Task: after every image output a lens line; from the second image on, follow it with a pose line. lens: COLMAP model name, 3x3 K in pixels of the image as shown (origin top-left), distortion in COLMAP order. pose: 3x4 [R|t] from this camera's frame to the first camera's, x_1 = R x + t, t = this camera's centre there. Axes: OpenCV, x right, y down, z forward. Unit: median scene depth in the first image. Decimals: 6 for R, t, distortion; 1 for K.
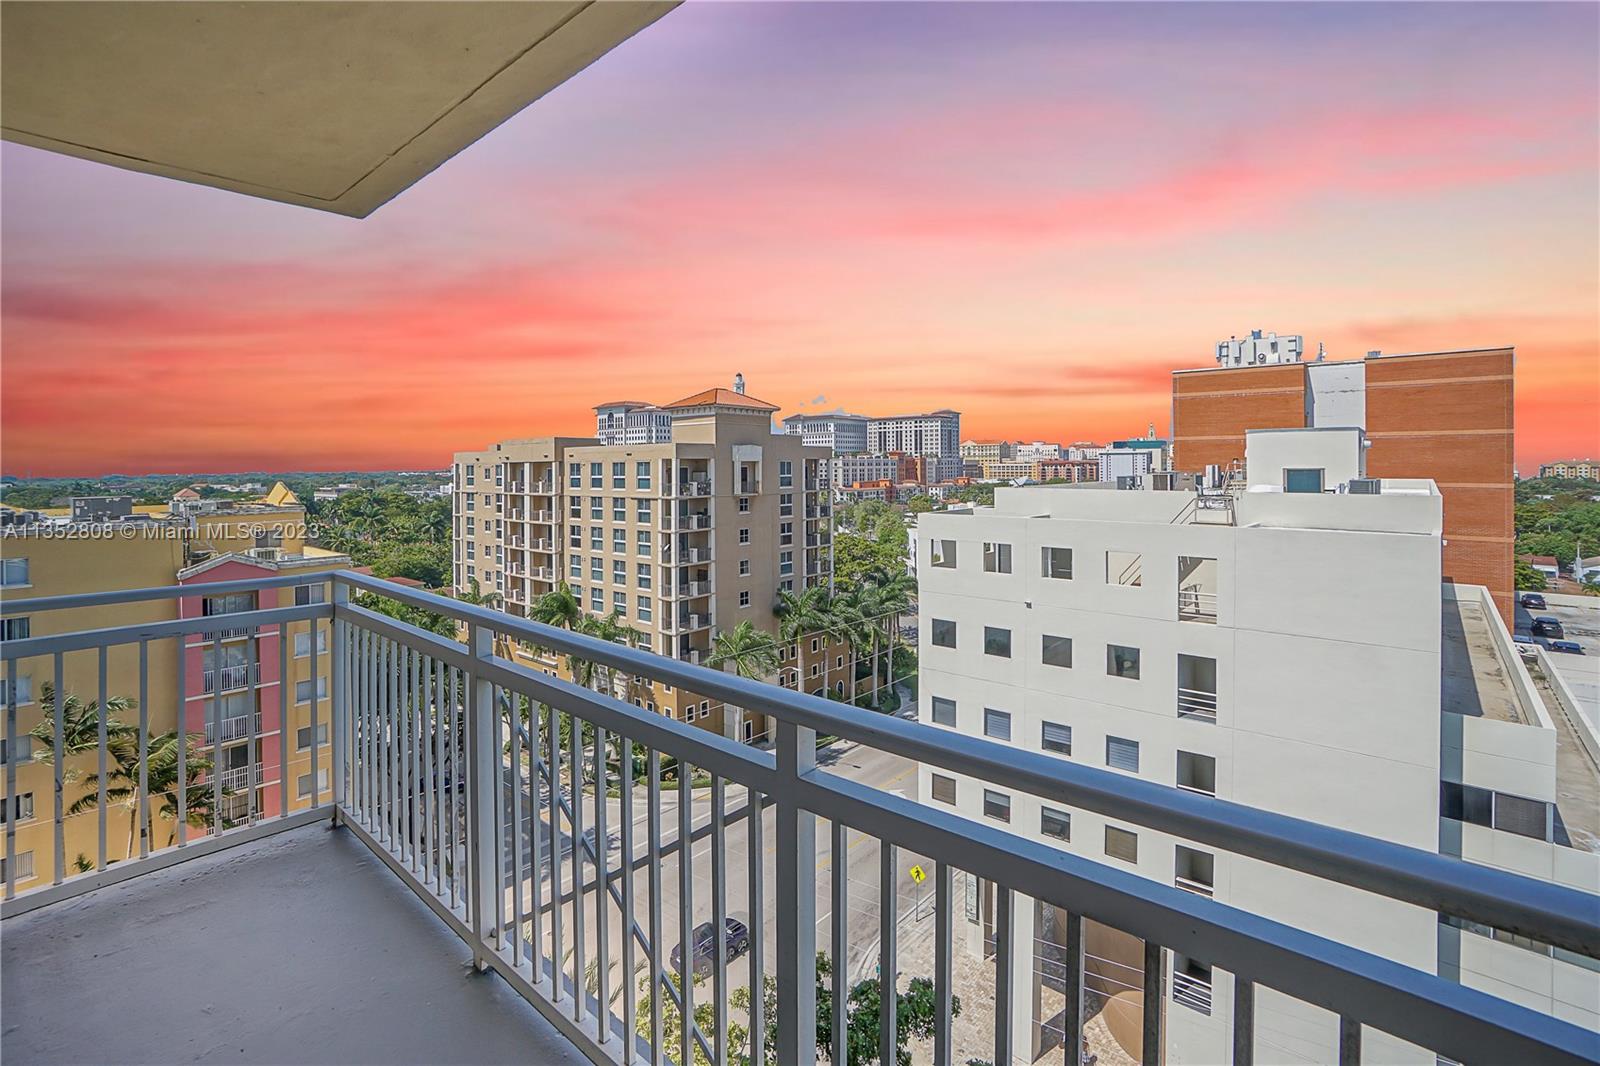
lens RADIAL K [[718.5, 0, 800.6], [0, 718.5, 476.3], [0, 0, 1]] dist [-0.052978, 0.016842]
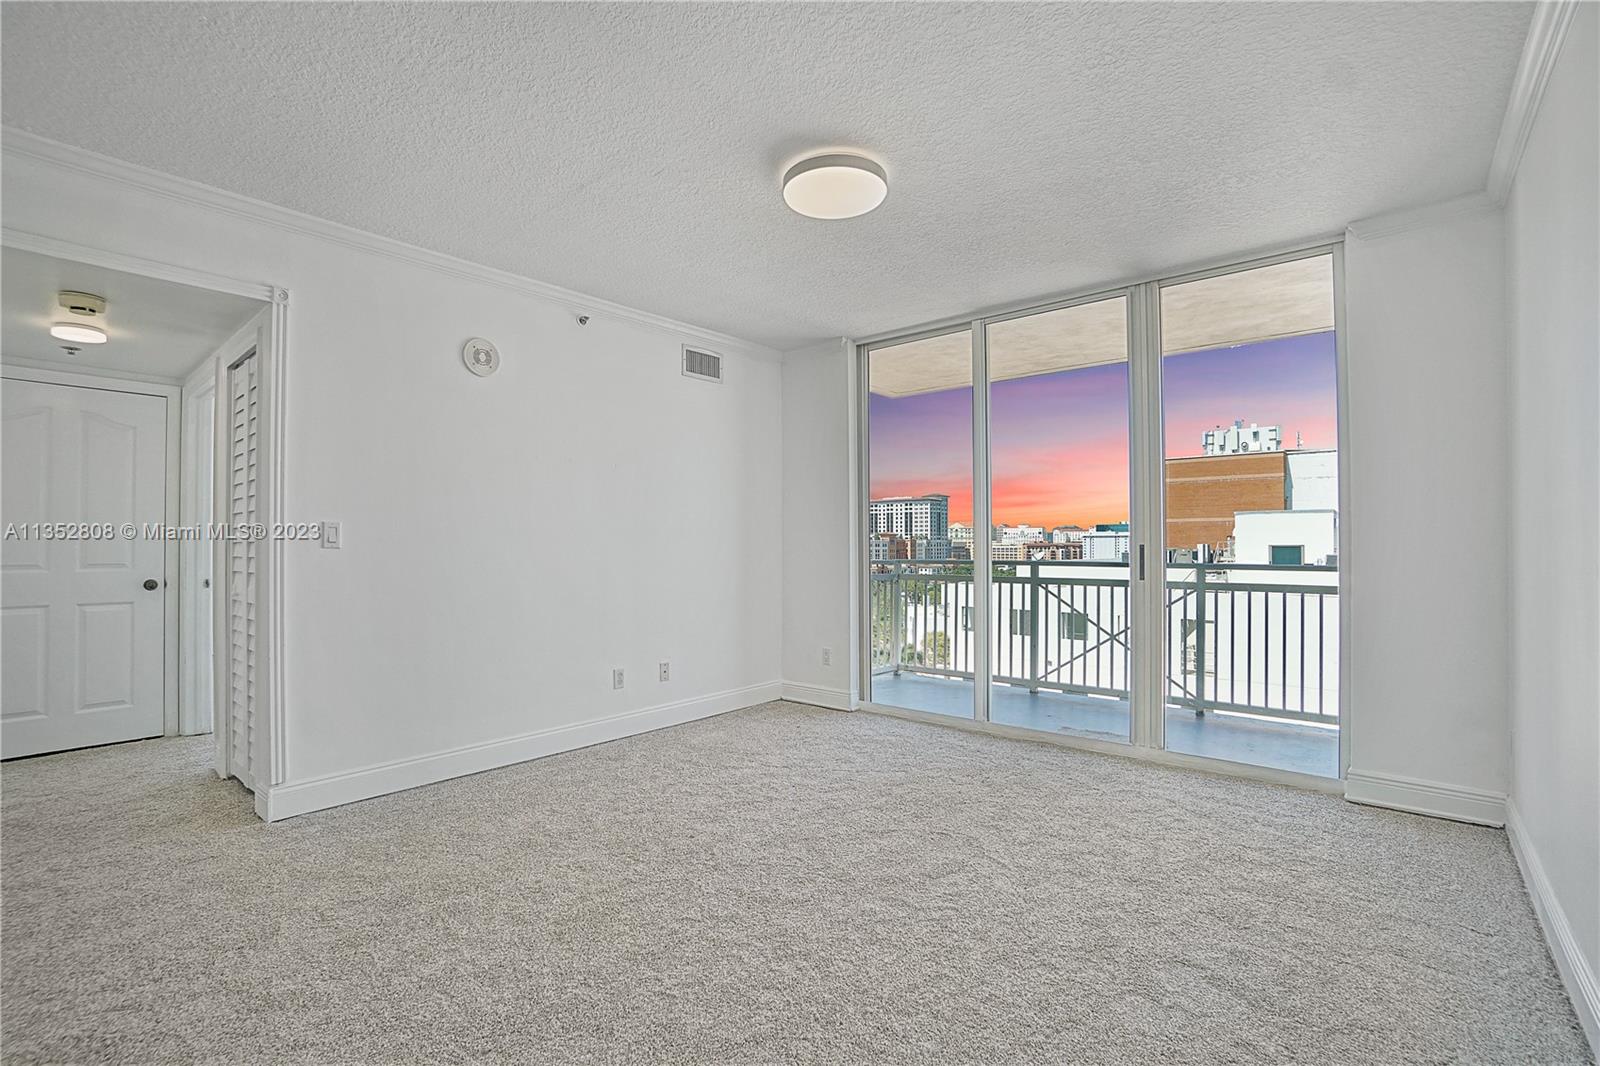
lens RADIAL K [[718.5, 0, 791.4], [0, 718.5, 545.6], [0, 0, 1]] dist [-0.052978, 0.016842]
pose [[0.999884, 0.004807, 0.014434, -0.056316], [-0.004550, 0.999832, -0.017736, 0.007033], [-0.014517, 0.017668, 0.999739, -0.069527]]
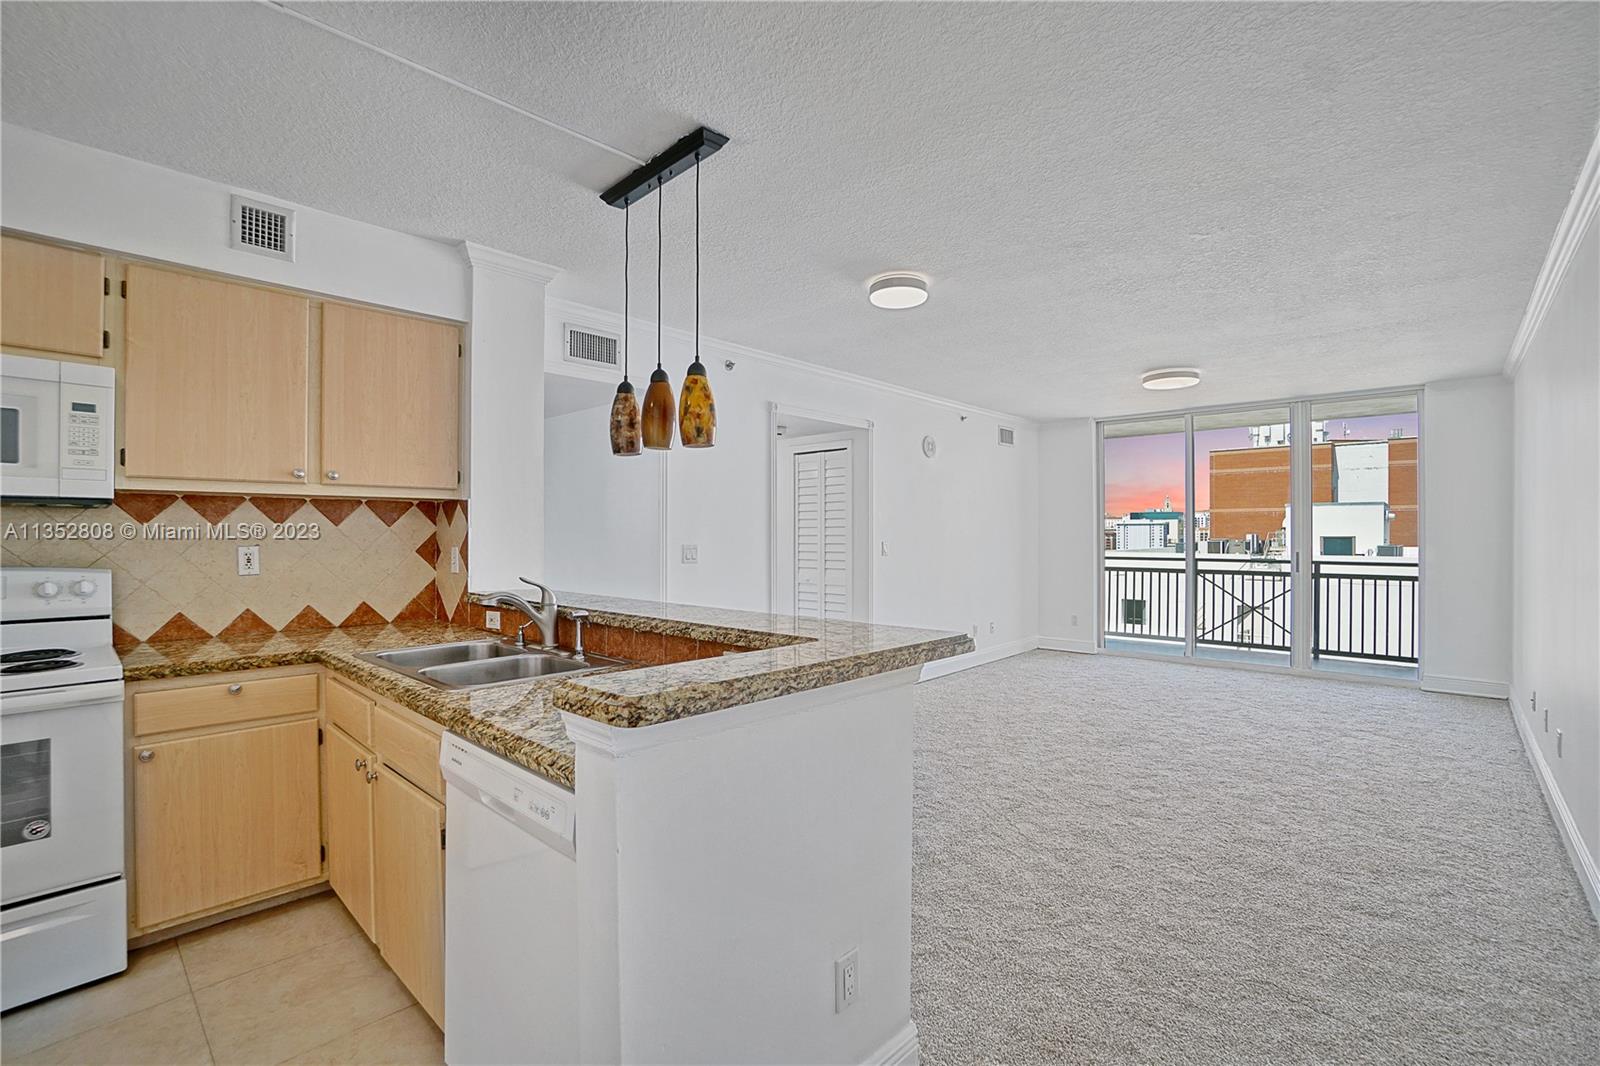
lens RADIAL K [[718.5, 0, 779.6], [0, 718.5, 540.1], [0, 0, 1]] dist [-0.052978, 0.016842]
pose [[0.999384, 0.004705, -0.034788, -0.106361], [-0.004987, 0.999955, -0.008022, 0.004970], [0.034749, 0.008190, 0.999363, -0.124352]]
